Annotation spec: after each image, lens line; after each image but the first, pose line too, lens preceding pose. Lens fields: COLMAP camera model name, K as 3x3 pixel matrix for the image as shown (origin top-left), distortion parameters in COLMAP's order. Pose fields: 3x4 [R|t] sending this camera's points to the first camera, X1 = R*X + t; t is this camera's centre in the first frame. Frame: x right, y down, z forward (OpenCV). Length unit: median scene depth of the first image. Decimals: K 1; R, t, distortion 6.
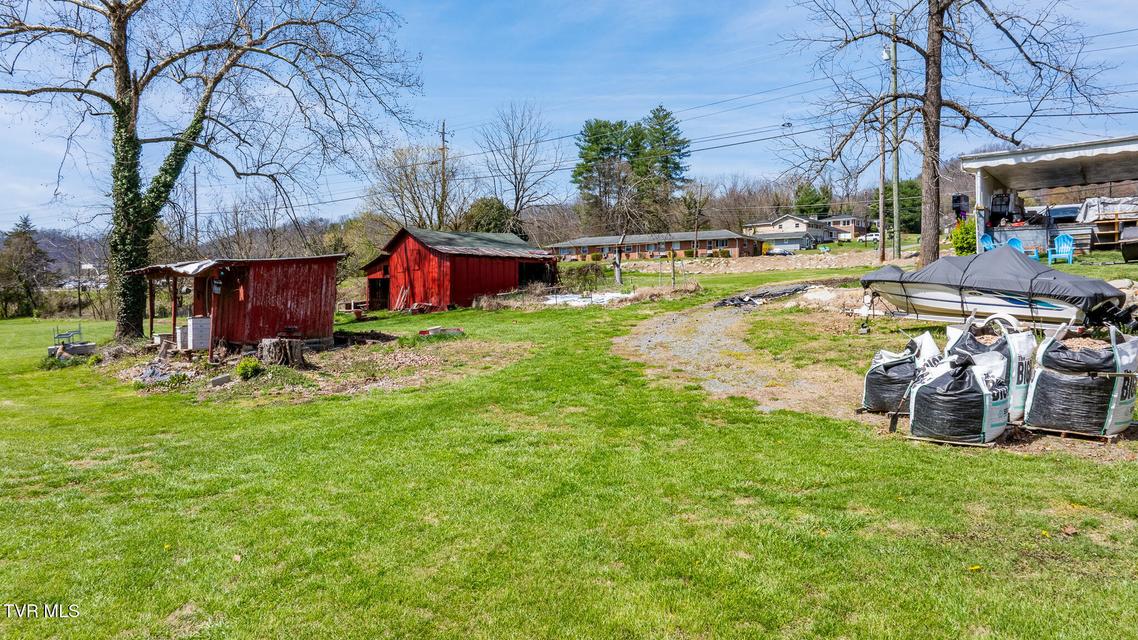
lens RADIAL K [[803.9, 0, 569.4], [0, 803.9, 312.8], [0, 0, 1]] dist [-0.030837, 0.036973]
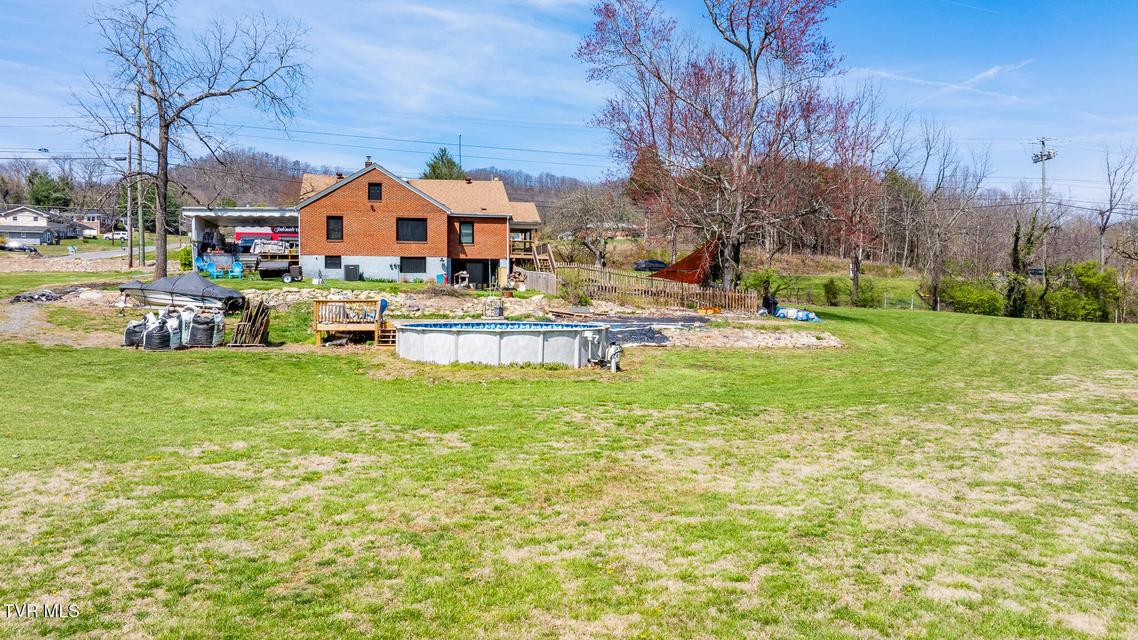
lens RADIAL K [[803.9, 0, 569.3], [0, 803.9, 311.5], [0, 0, 1]] dist [-0.030837, 0.036973]
pose [[0.640880, -0.011172, 0.767560, -0.285263], [0.008123, 0.999937, 0.007773, 0.005981], [-0.767599, 0.001253, 0.640930, -0.723694]]
